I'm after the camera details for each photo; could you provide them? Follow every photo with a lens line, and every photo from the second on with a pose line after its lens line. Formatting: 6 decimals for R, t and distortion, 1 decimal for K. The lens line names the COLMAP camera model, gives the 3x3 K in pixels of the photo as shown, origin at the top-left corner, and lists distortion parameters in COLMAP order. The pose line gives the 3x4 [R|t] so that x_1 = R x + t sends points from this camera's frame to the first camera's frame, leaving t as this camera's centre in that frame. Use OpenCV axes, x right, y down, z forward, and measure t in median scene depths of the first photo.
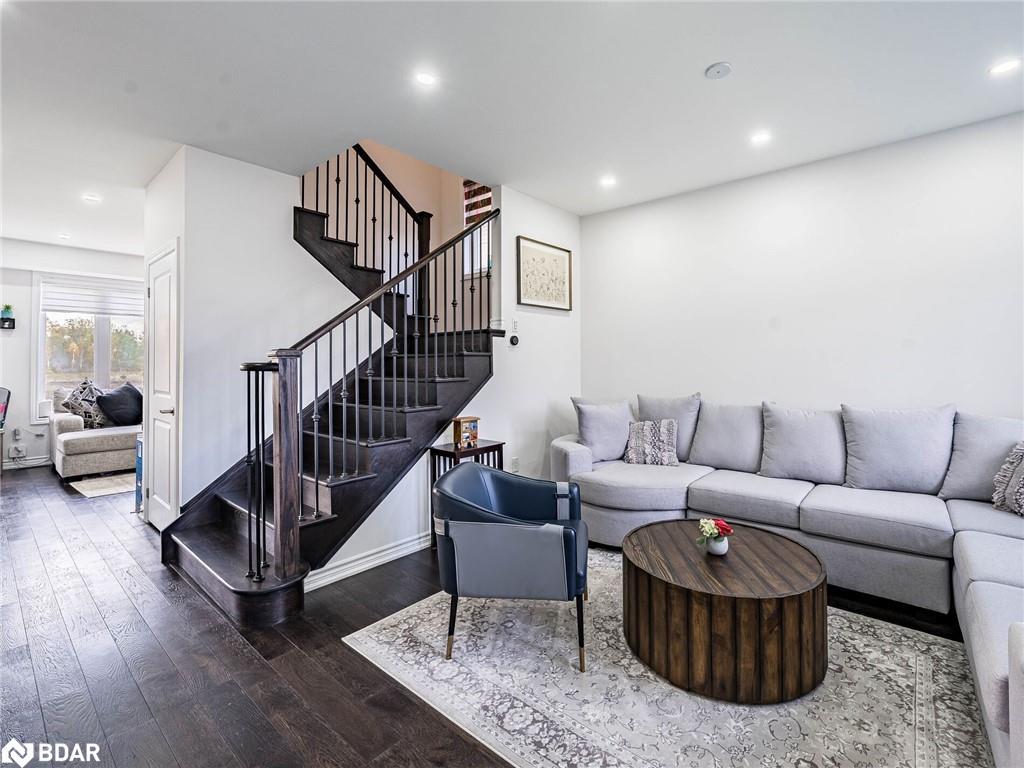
lens RADIAL K [[449.5, 0, 541.4], [0, 449.5, 356.6], [0, 0, 1]] dist [-0.004902, 0.000102]
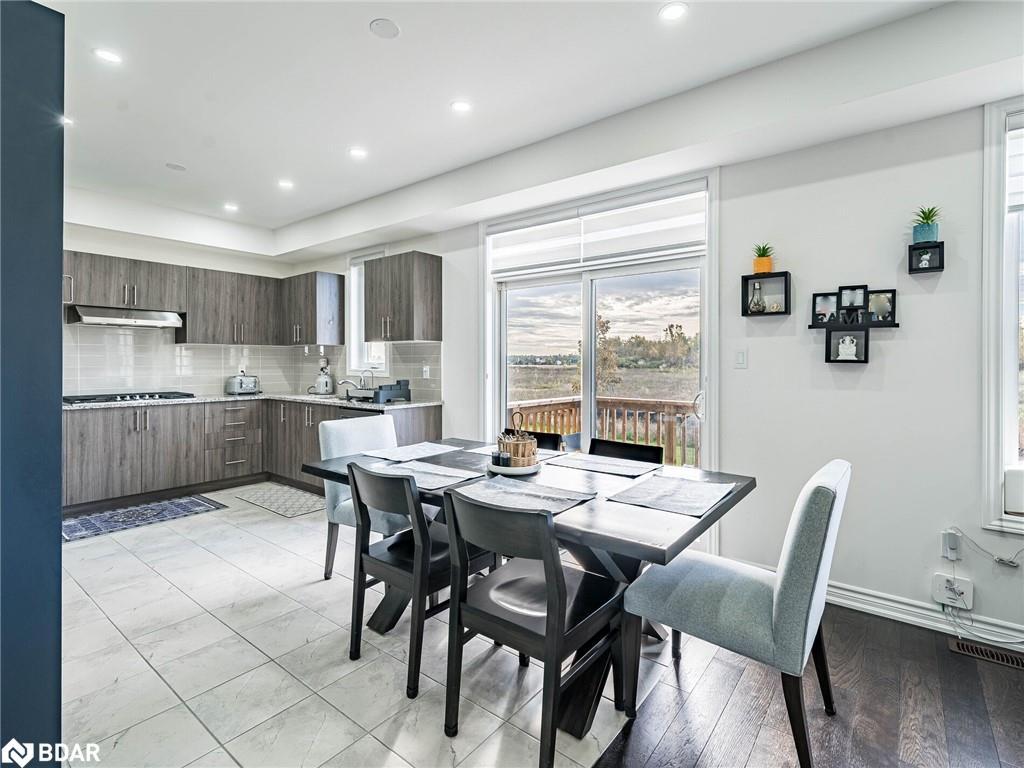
lens RADIAL K [[490.2, 0, 510.0], [0, 490.2, 364.9], [0, 0, 1]] dist [0.000366, -0.001907]
pose [[0.004260, 0.013804, -0.999896, -0.762861], [0.009436, 0.999860, 0.013844, 0.011096], [0.999946, -0.009494, 0.004129, 0.628201]]
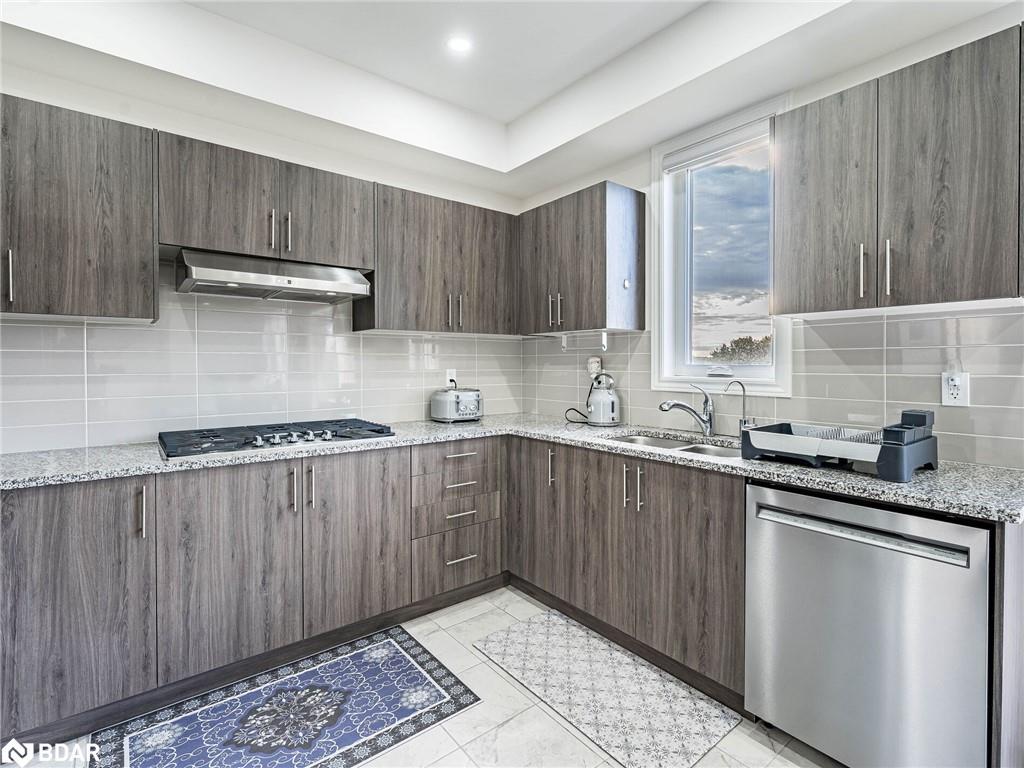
lens RADIAL K [[490.2, 0, 506.5], [0, 490.2, 370.1], [0, 0, 1]] dist [0.000366, -0.001907]
pose [[-0.230454, 0.018950, -0.972899, -1.204816], [0.014725, 0.999764, 0.015985, 0.012323], [0.972972, -0.010642, -0.230678, 0.293079]]
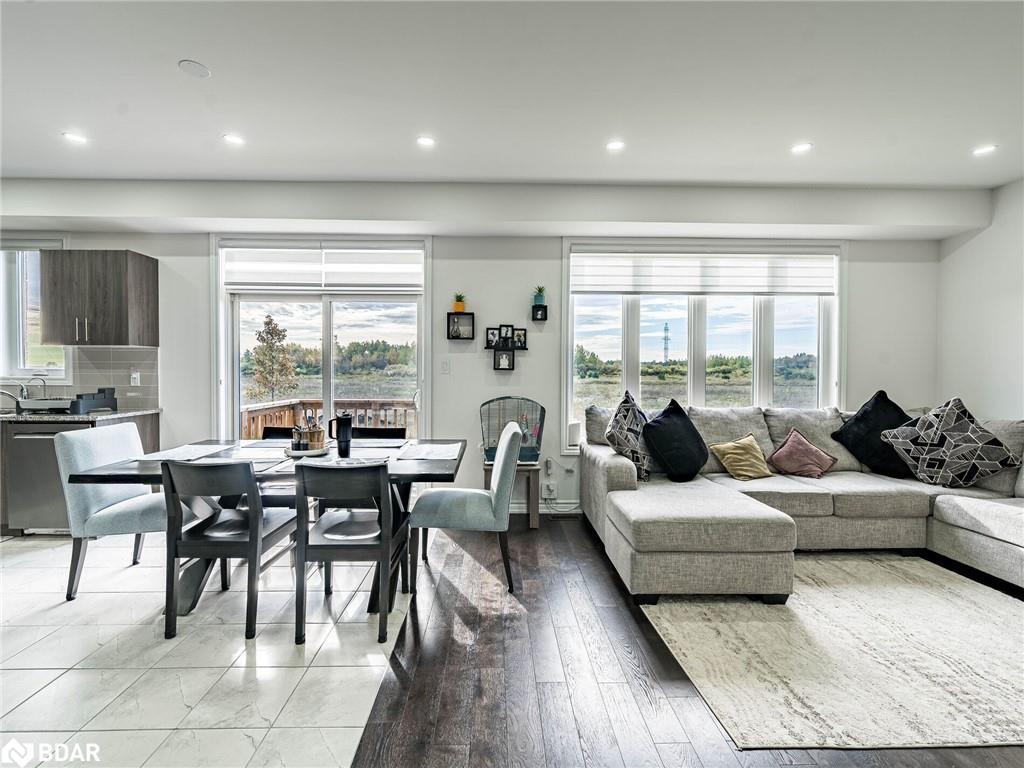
lens RADIAL K [[449.5, 0, 509.8], [0, 449.5, 373.9], [0, 0, 1]] dist [-0.004902, 0.000102]
pose [[0.643584, 0.017157, -0.765183, -0.666986], [-0.001132, 0.999769, 0.021465, 0.009108], [0.765375, -0.012949, 0.643454, 0.491120]]
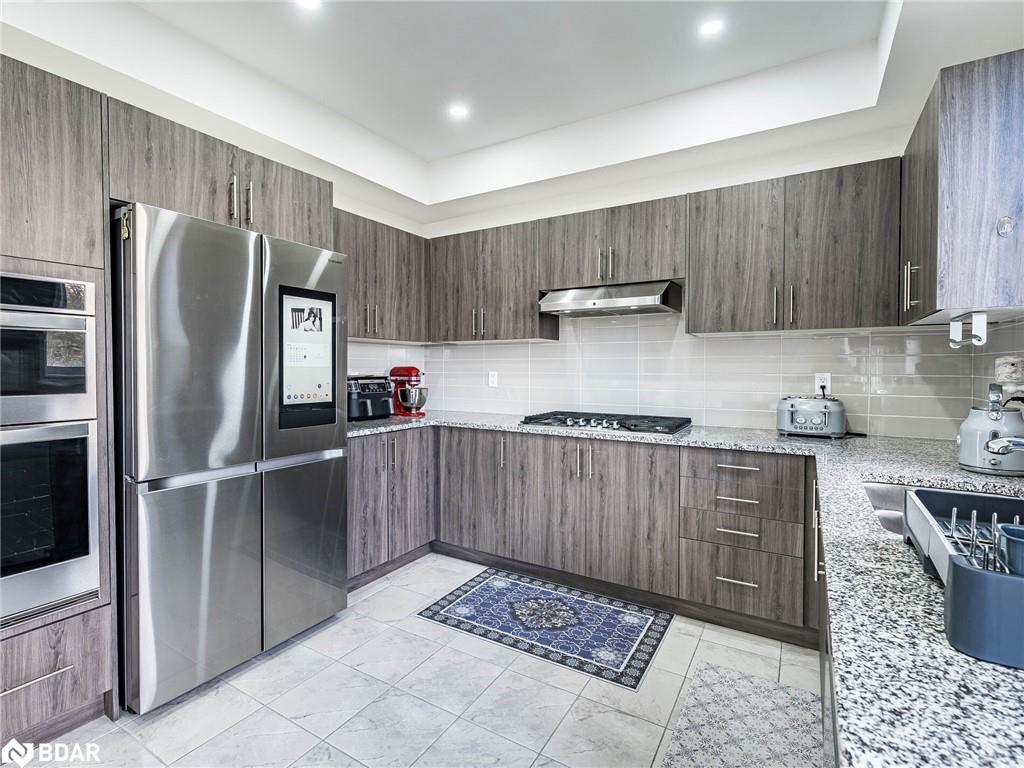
lens RADIAL K [[490.2, 0, 511.9], [0, 490.2, 379.9], [0, 0, 1]] dist [0.000366, -0.001907]
pose [[-0.991665, 0.008857, -0.128536, -1.386134], [0.007015, 0.999866, 0.014773, 0.016432], [0.128650, 0.013748, -0.991595, 0.519814]]
